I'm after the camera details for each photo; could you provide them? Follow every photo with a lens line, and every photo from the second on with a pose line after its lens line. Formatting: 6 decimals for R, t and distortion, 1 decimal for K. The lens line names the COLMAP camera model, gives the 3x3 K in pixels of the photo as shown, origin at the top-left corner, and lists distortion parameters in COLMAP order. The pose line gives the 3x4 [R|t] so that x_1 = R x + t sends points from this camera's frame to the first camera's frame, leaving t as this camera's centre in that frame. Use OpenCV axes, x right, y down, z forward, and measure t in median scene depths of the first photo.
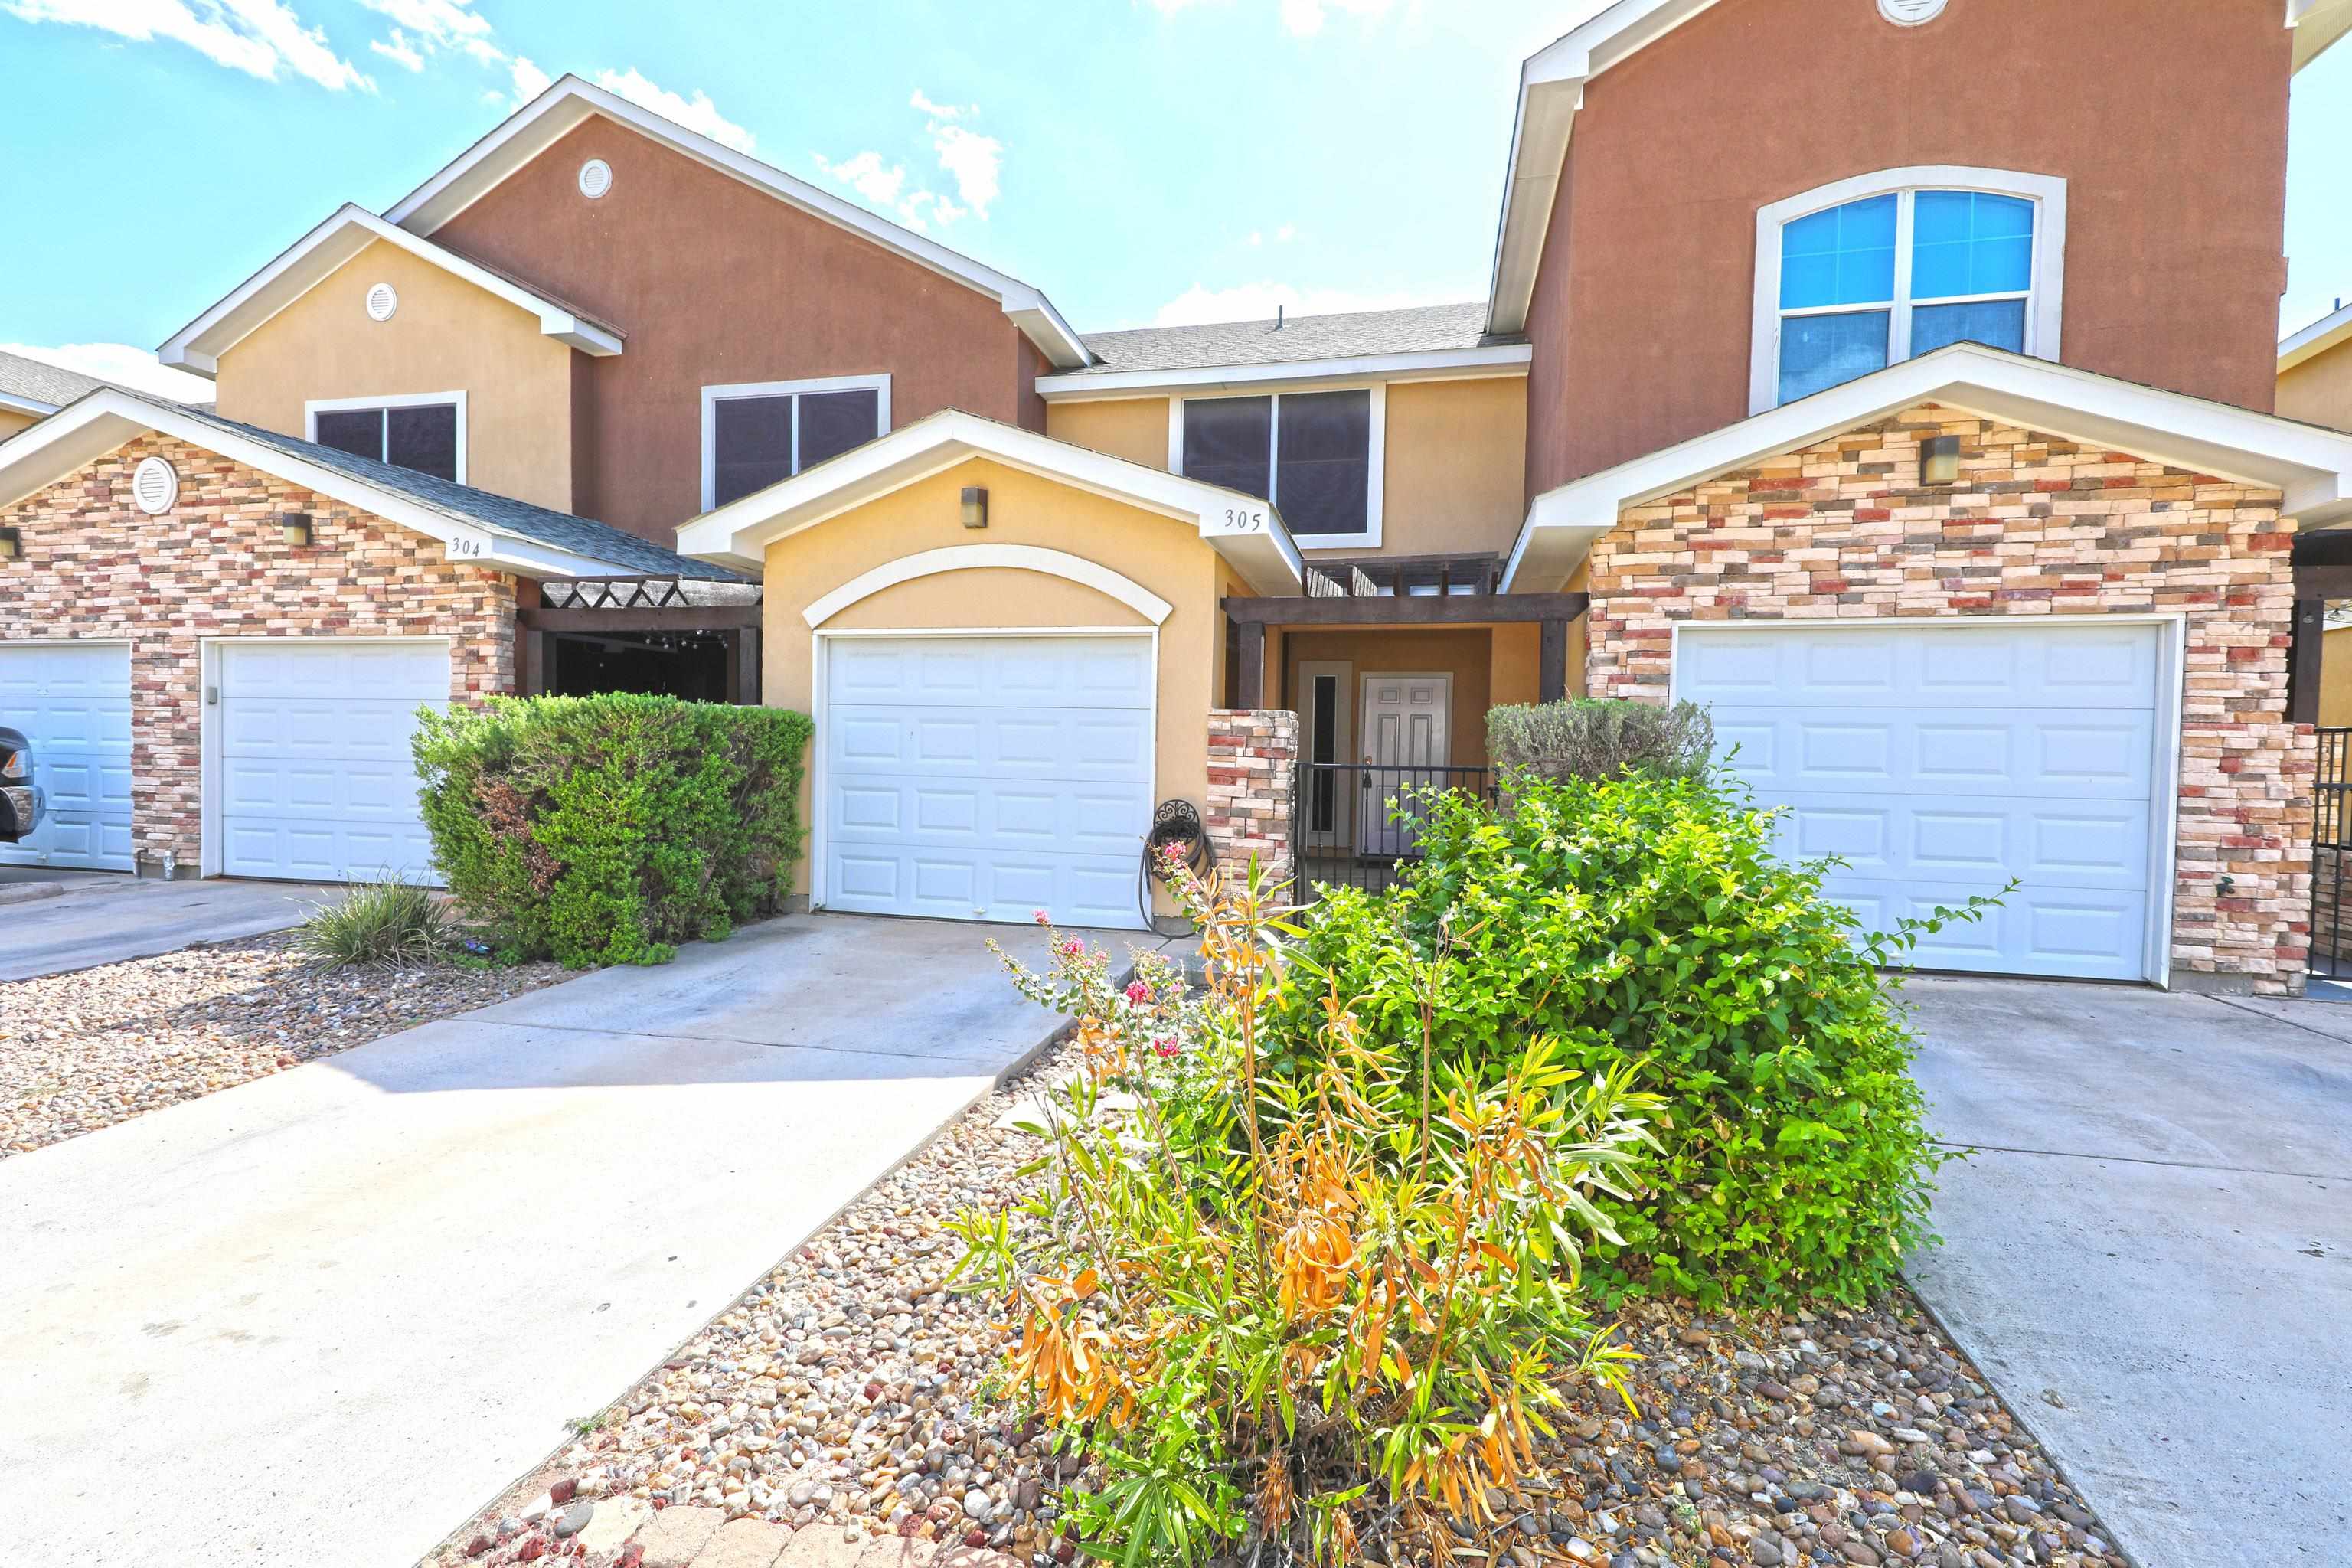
lens RADIAL K [[1056.9, 0, 1176.0], [0, 1056.9, 784.0], [0, 0, 1]] dist [0.015259, -0.006665]
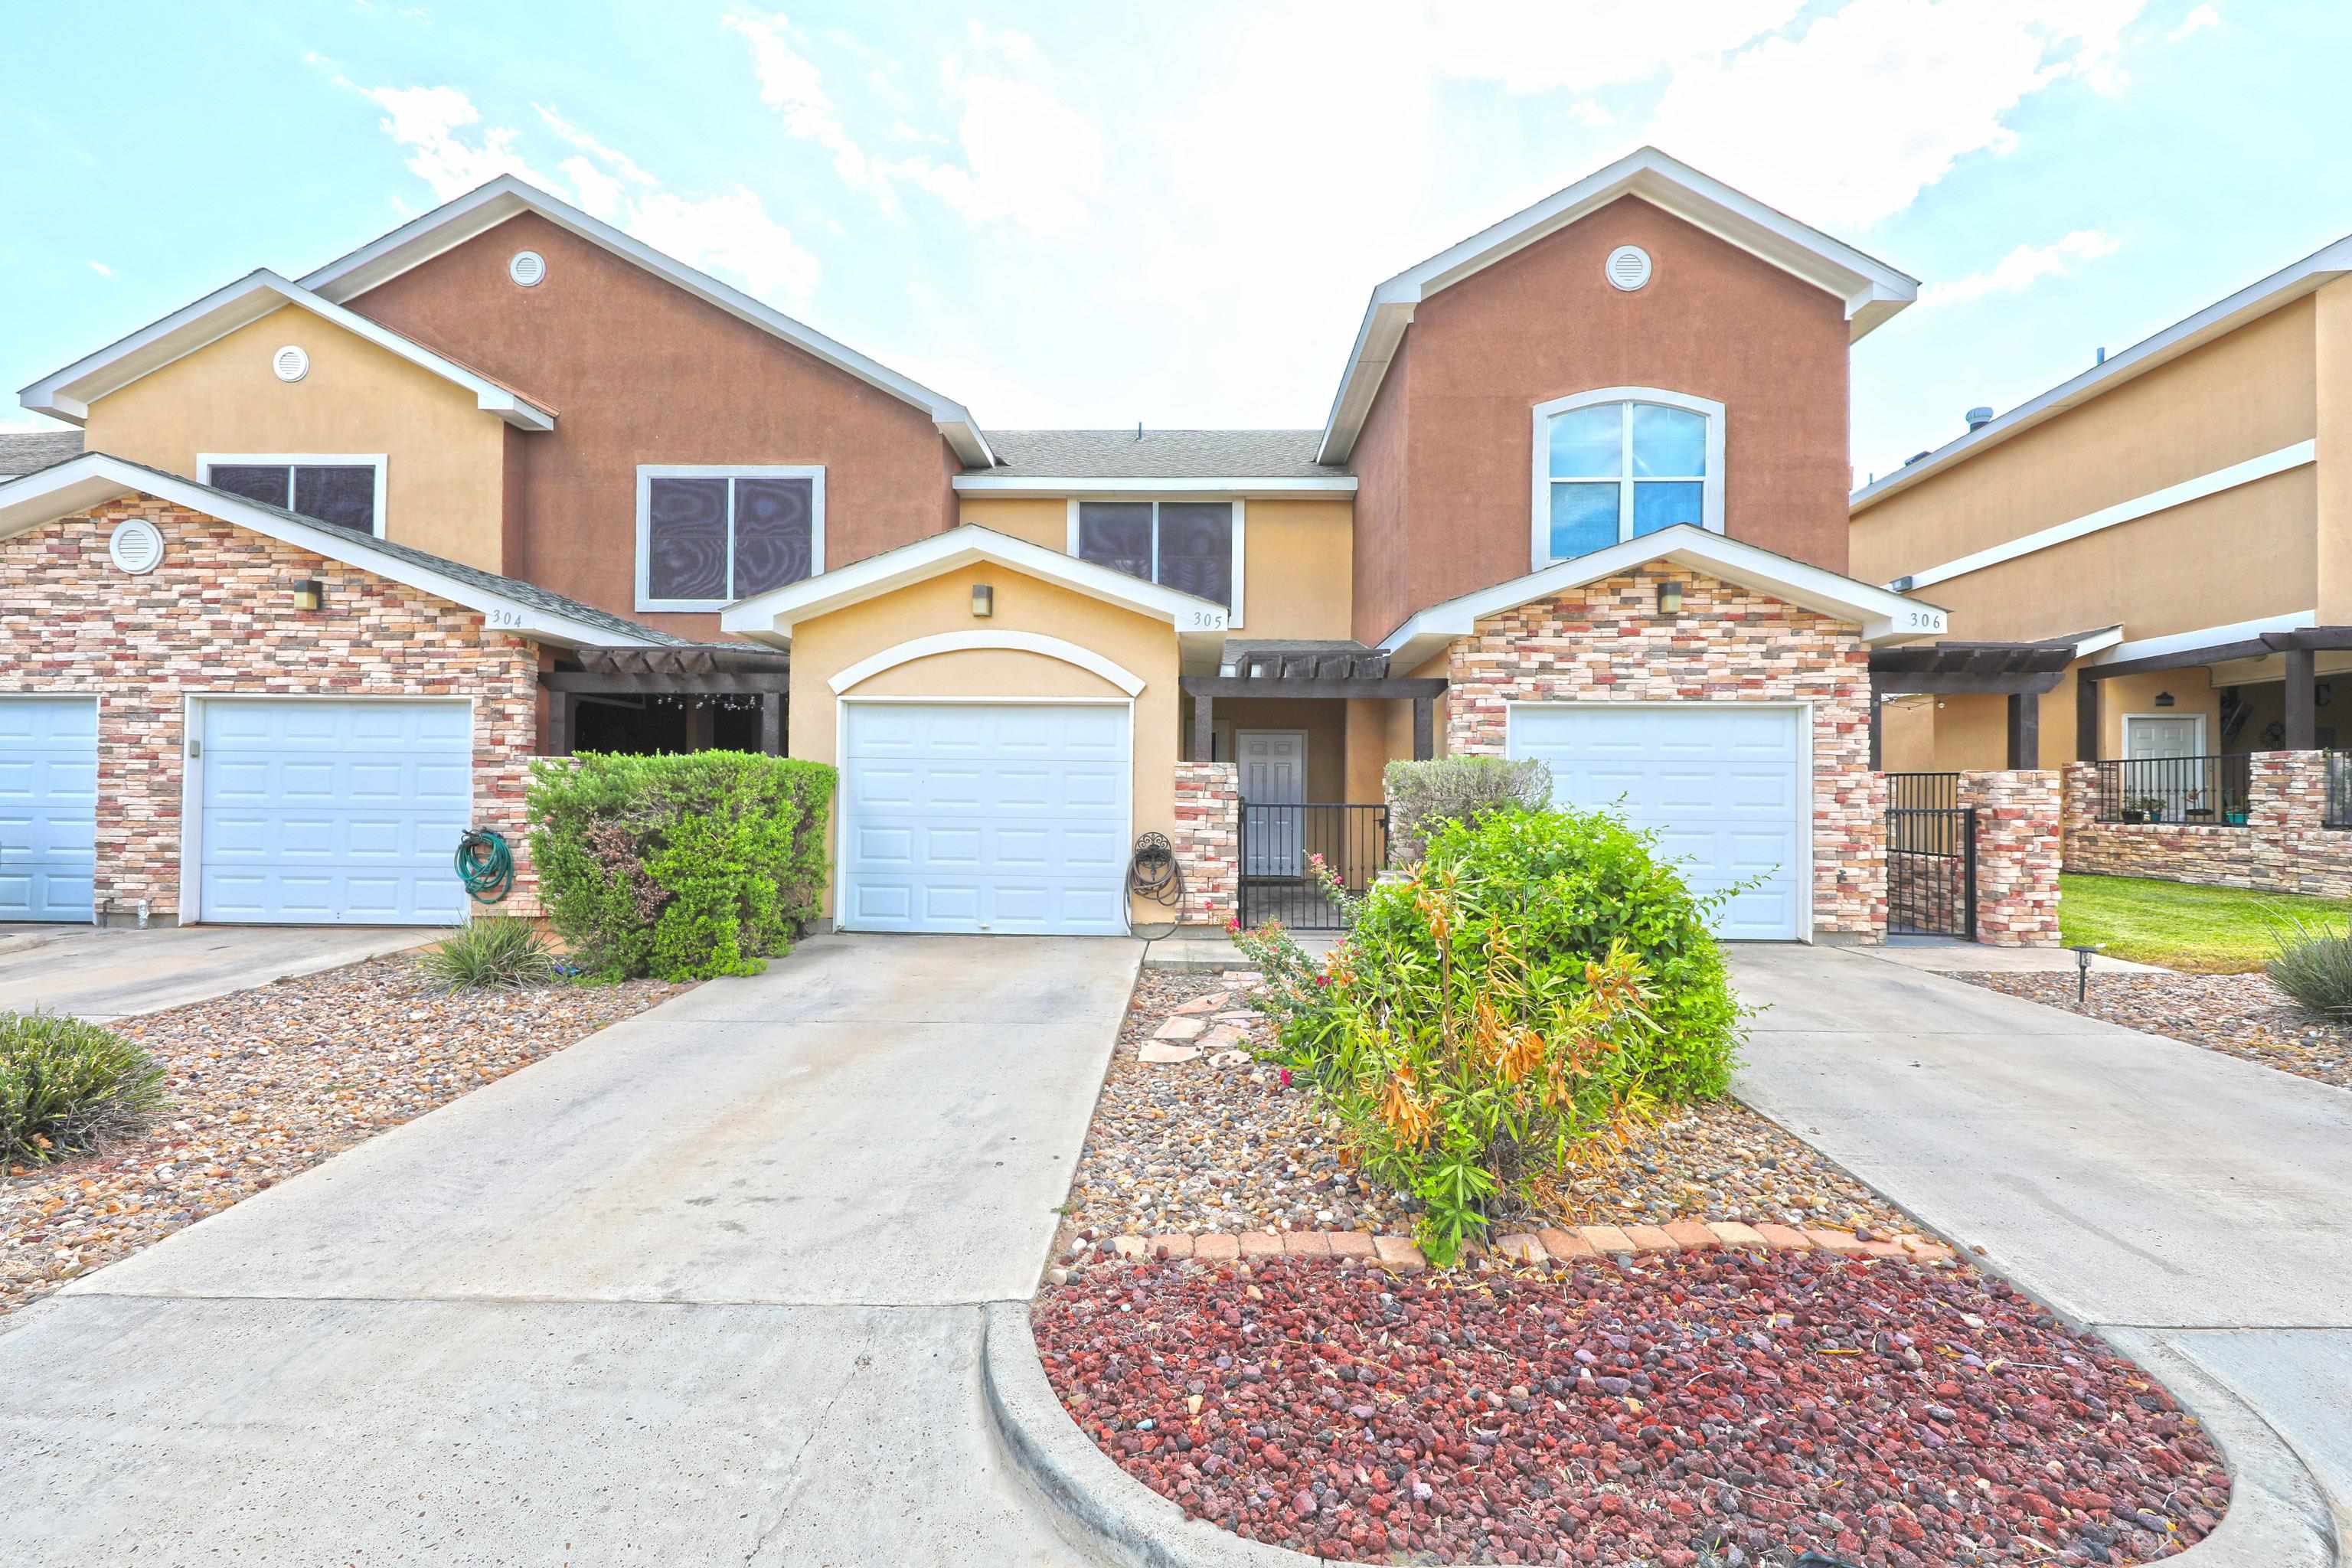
lens RADIAL K [[966.6, 0, 1176.0], [0, 966.6, 784.0], [0, 0, 1]] dist [0.010231, -0.000421]
pose [[0.978993, -0.006293, 0.203797, -0.210481], [0.014105, 0.999219, -0.036907, 0.000159], [-0.203406, 0.039006, 0.978317, -0.161534]]
